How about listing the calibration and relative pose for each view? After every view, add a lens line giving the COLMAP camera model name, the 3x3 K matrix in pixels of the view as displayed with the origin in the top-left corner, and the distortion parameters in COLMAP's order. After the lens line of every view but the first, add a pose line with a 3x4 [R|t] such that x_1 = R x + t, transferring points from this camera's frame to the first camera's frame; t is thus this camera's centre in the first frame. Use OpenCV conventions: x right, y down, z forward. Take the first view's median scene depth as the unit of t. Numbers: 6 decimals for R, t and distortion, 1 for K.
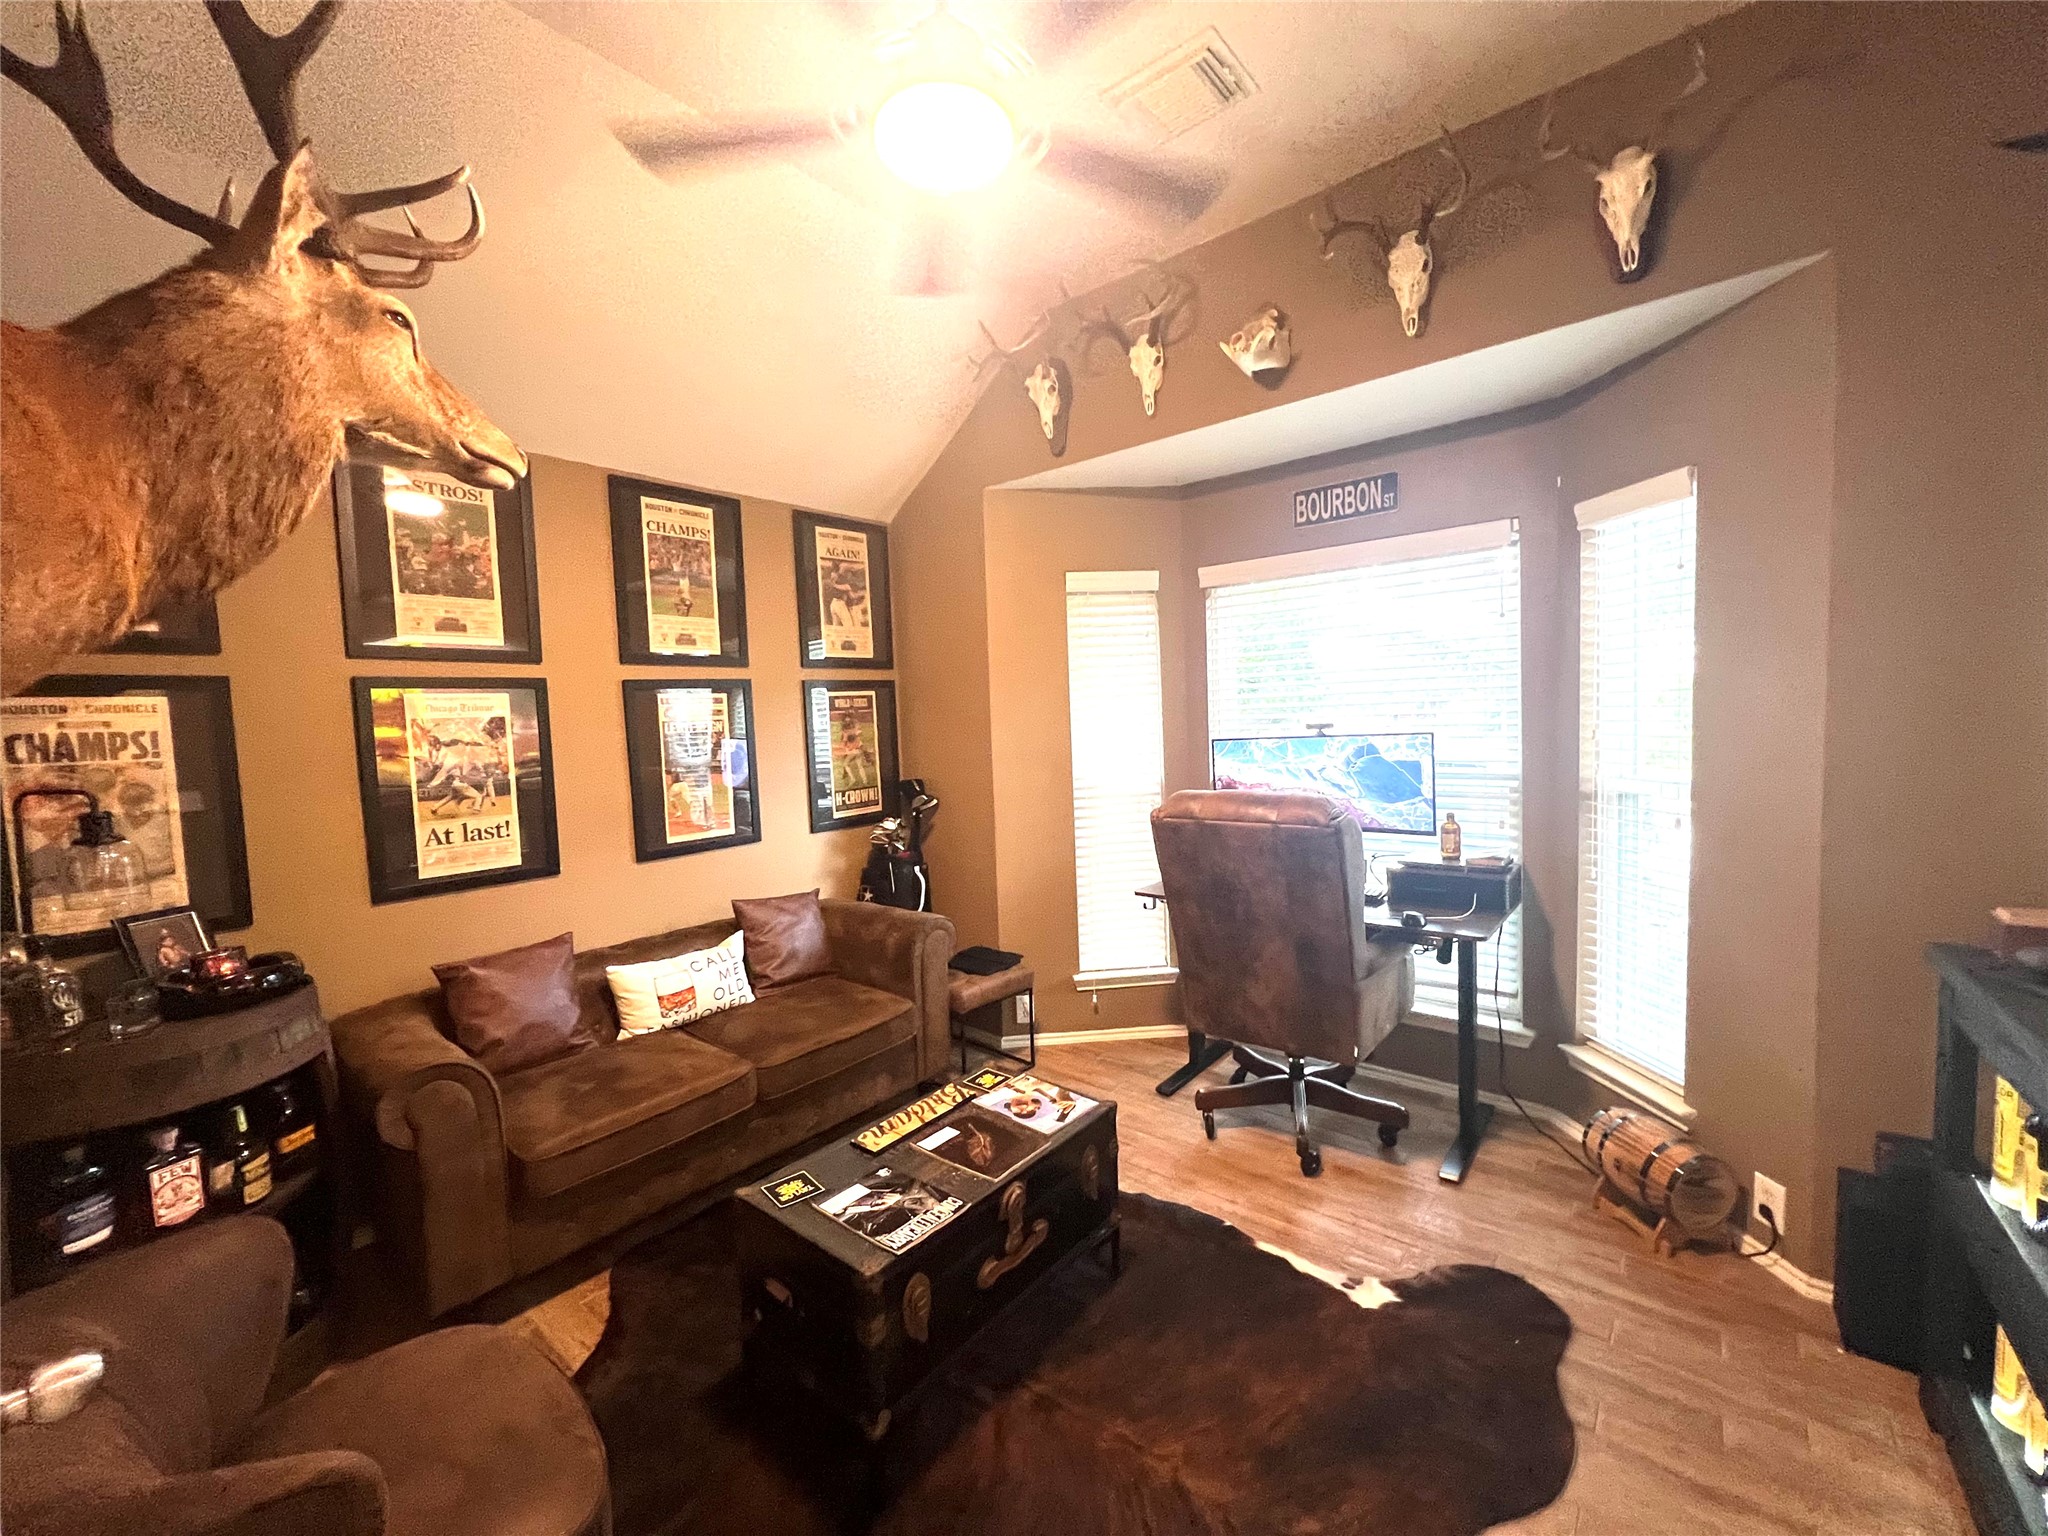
lens RADIAL K [[839.7, 0, 1024.0], [0, 839.7, 768.0], [0, 0, 1]] dist [0.015557, 0.000081]
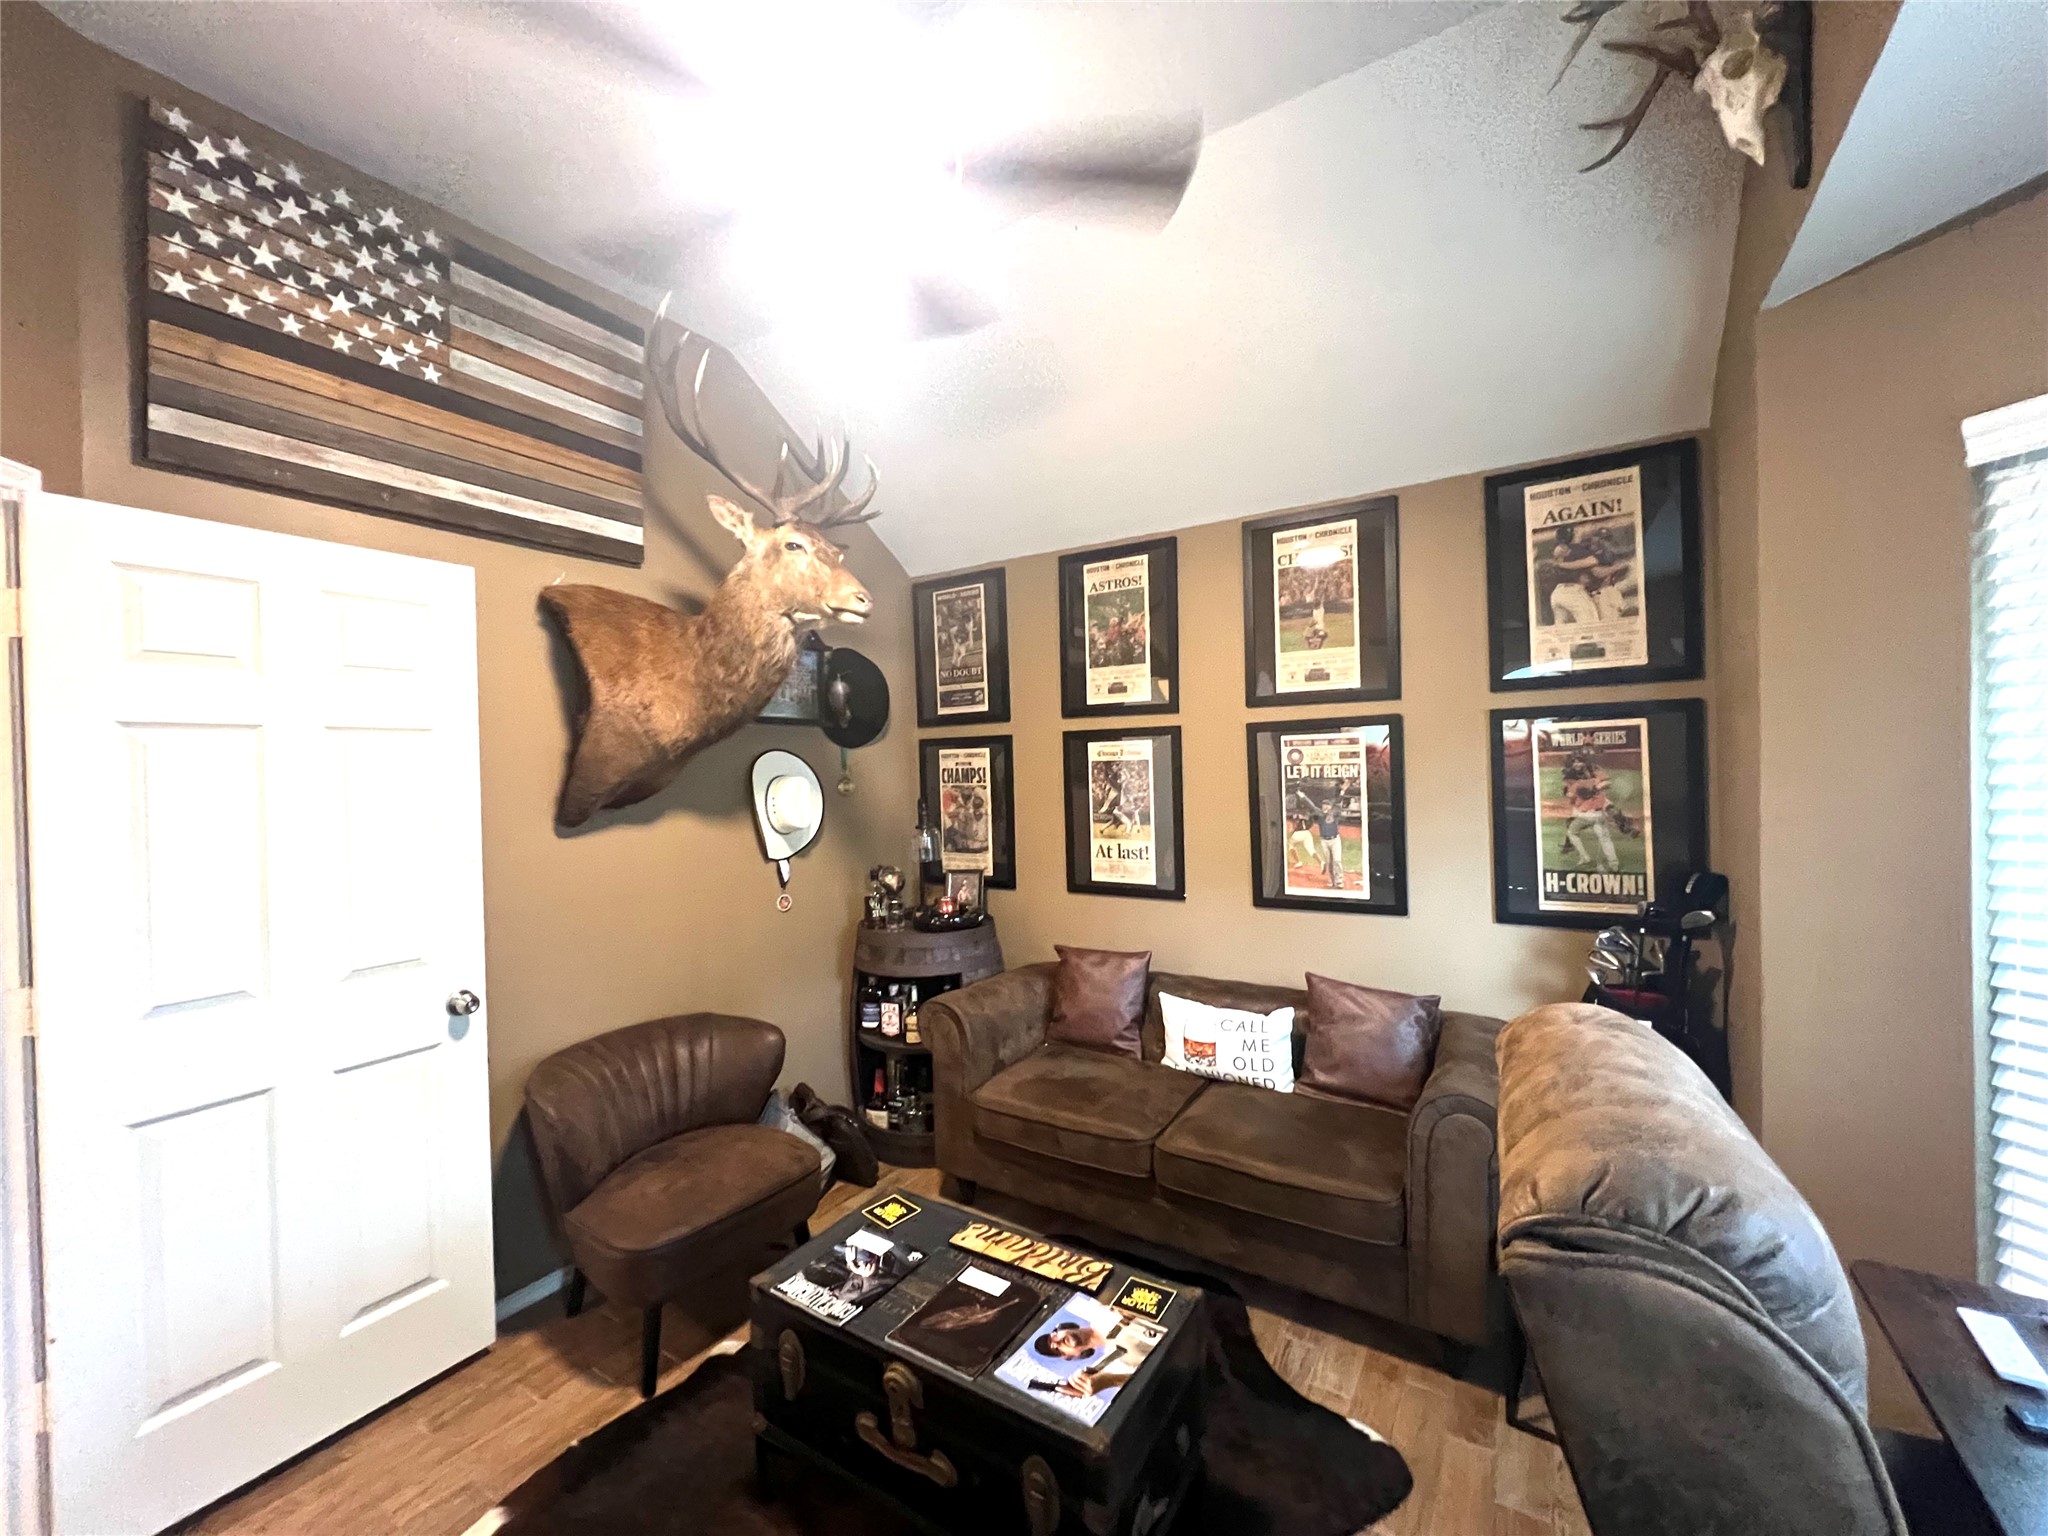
lens RADIAL K [[825.5, 0, 1024.0], [0, 825.5, 768.0], [0, 0, 1]] dist [-0.001589, -0.000055]
pose [[0.114446, 0.033067, -0.992879, 0.494035], [-0.046657, 0.998522, 0.027877, -0.068304], [0.992333, 0.043135, 0.115819, 0.646662]]
